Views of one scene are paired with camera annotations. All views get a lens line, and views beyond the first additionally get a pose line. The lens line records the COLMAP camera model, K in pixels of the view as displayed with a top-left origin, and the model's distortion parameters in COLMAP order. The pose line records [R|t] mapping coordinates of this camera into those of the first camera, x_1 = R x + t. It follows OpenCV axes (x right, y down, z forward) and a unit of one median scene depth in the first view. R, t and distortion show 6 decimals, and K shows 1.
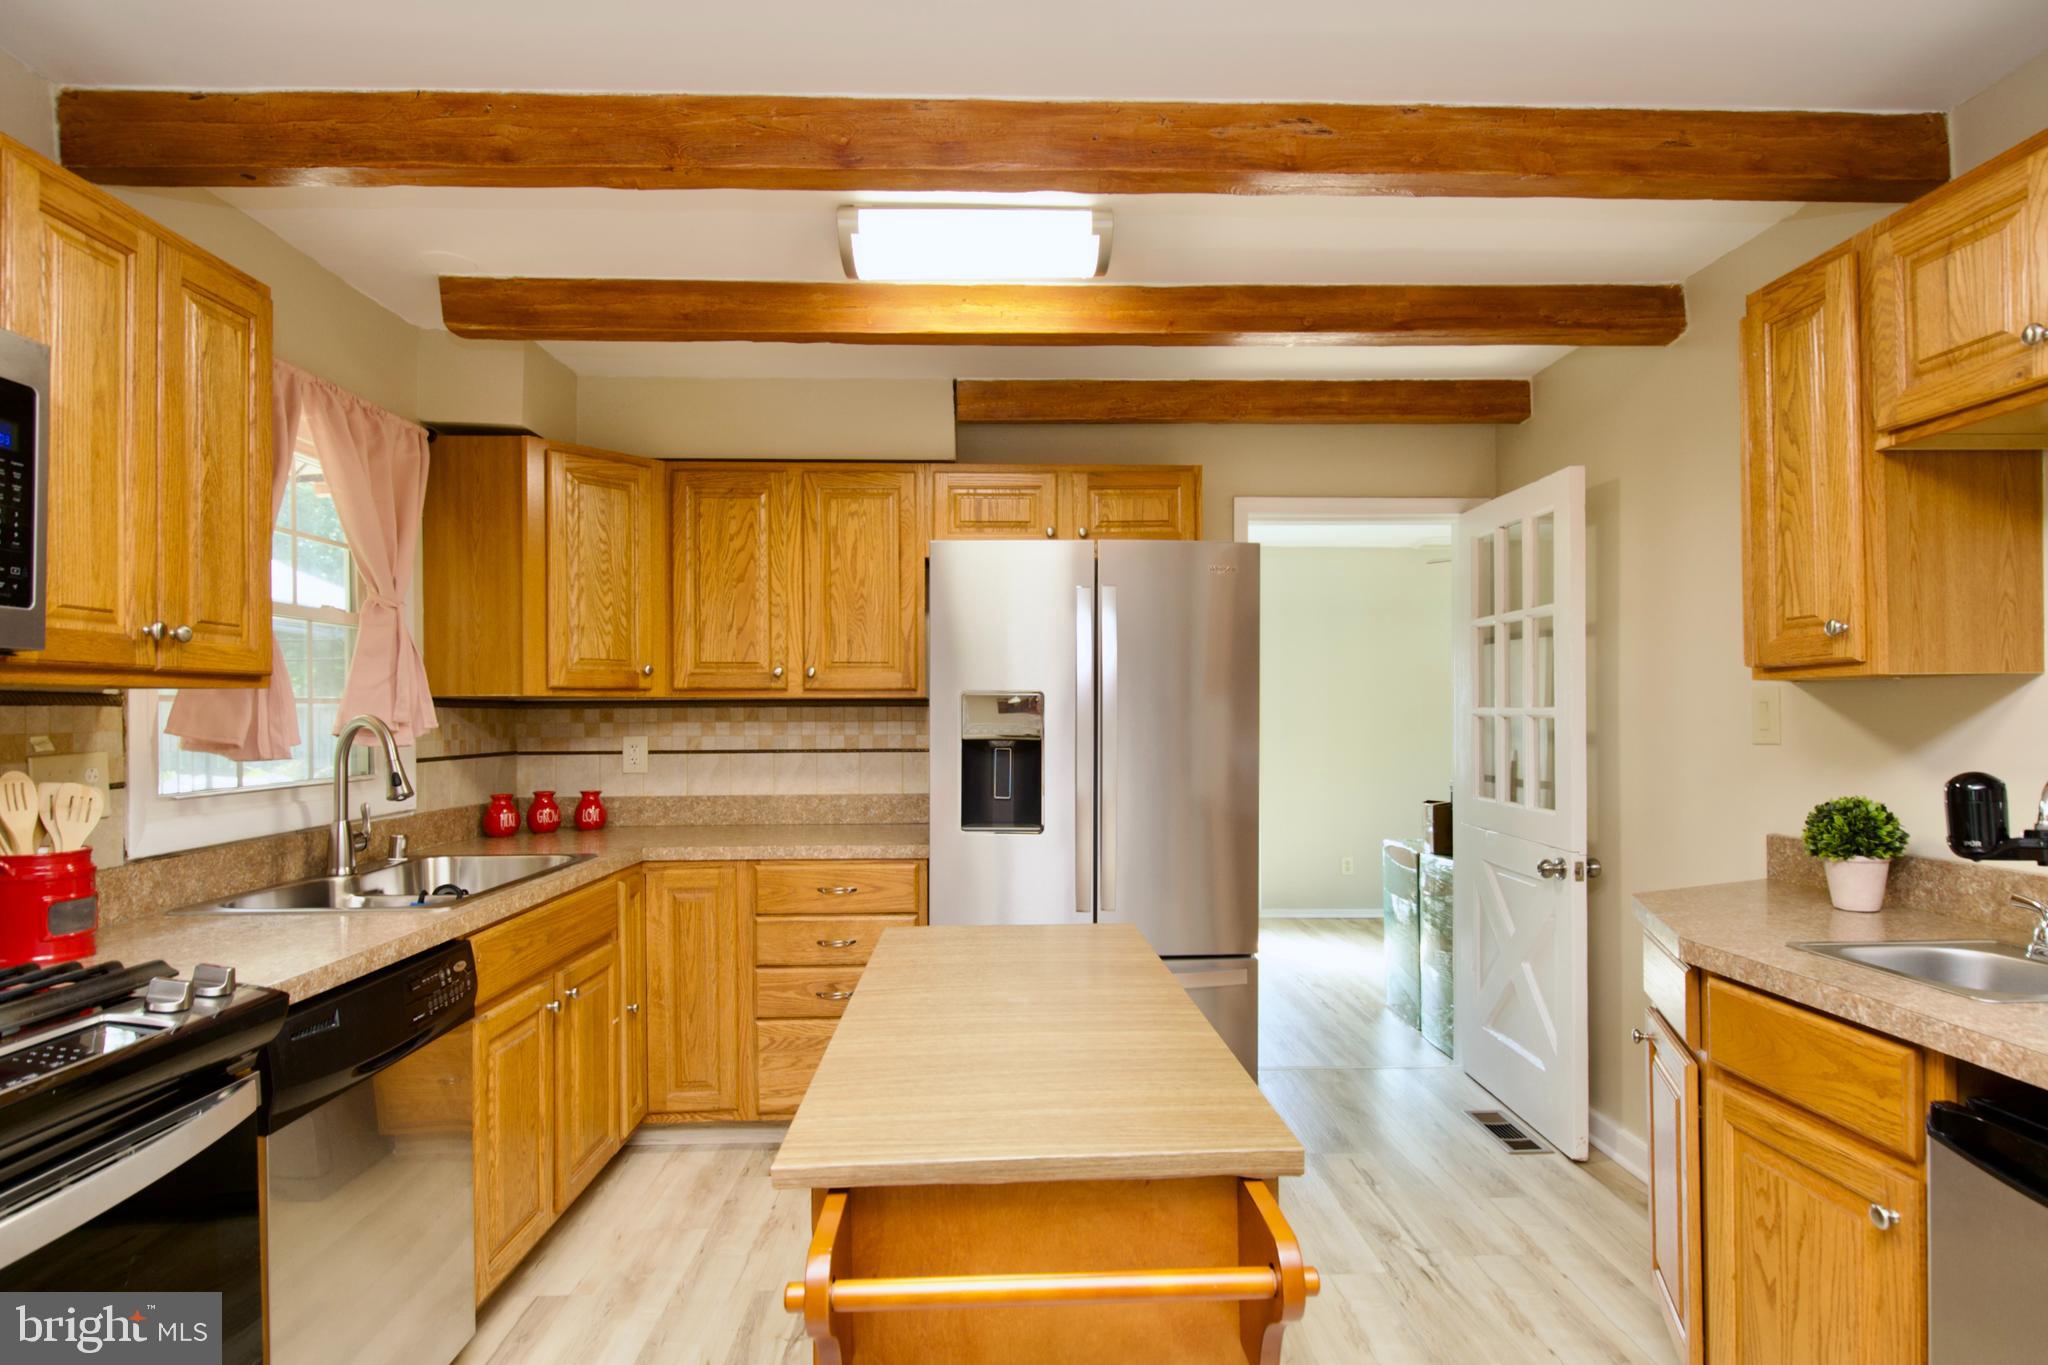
lens RADIAL K [[1070.1, 0, 1032.6], [0, 1070.1, 714.3], [0, 0, 1]] dist [0.010813, -0.011431]
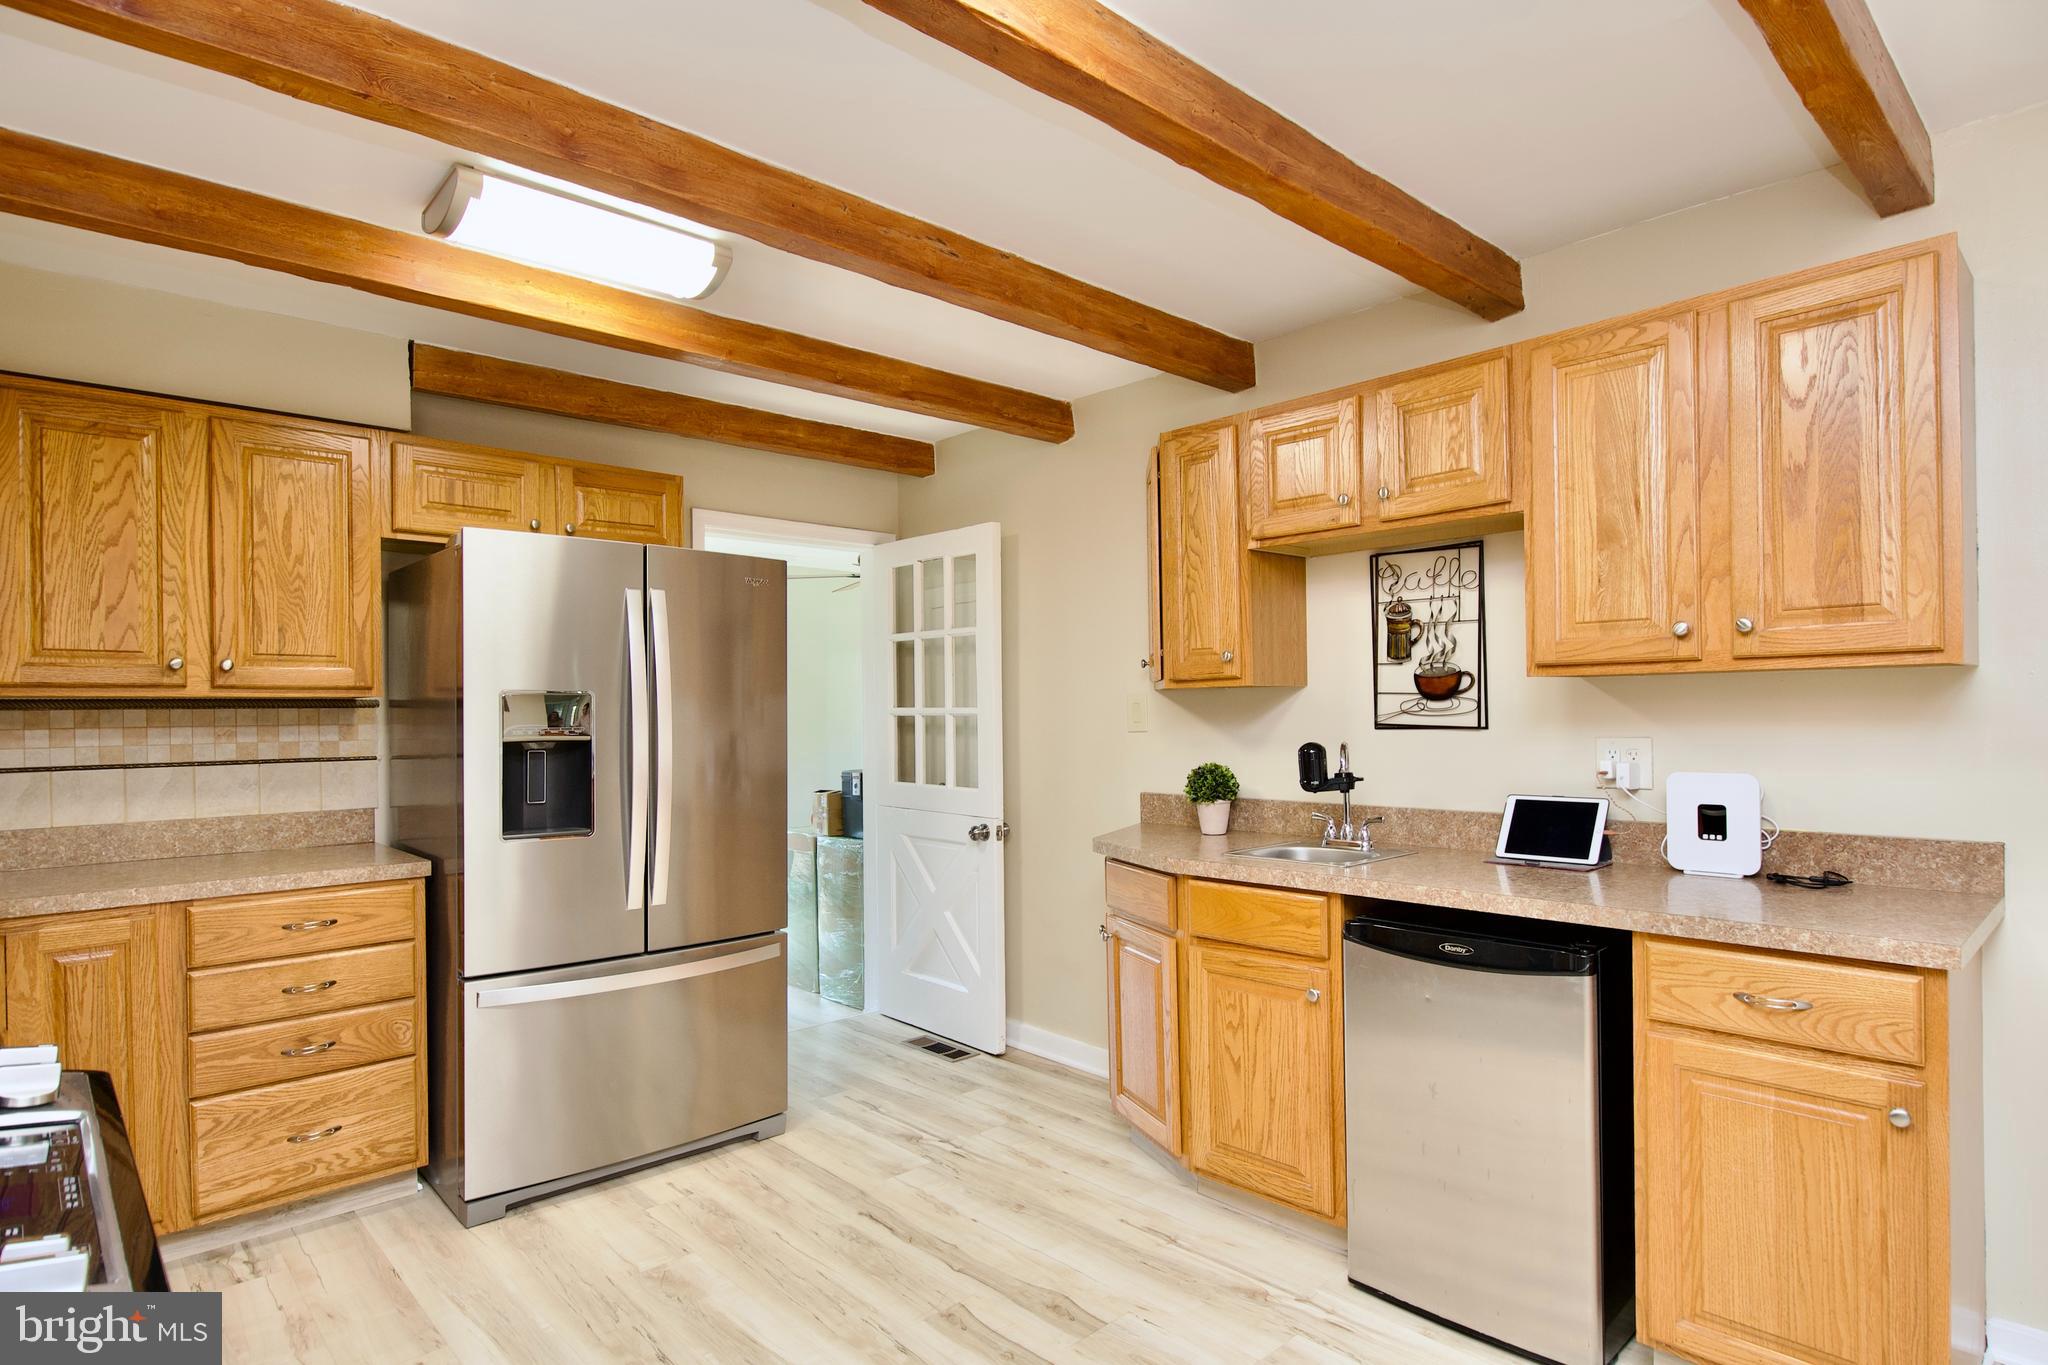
lens RADIAL K [[1070.1, 0, 1032.6], [0, 1070.1, 714.3], [0, 0, 1]] dist [0.010813, -0.011431]
pose [[0.756528, -0.005667, 0.653937, -0.304553], [0.007394, 0.999973, 0.000112, 0.002199], [-0.653920, 0.004750, 0.756549, -0.013490]]
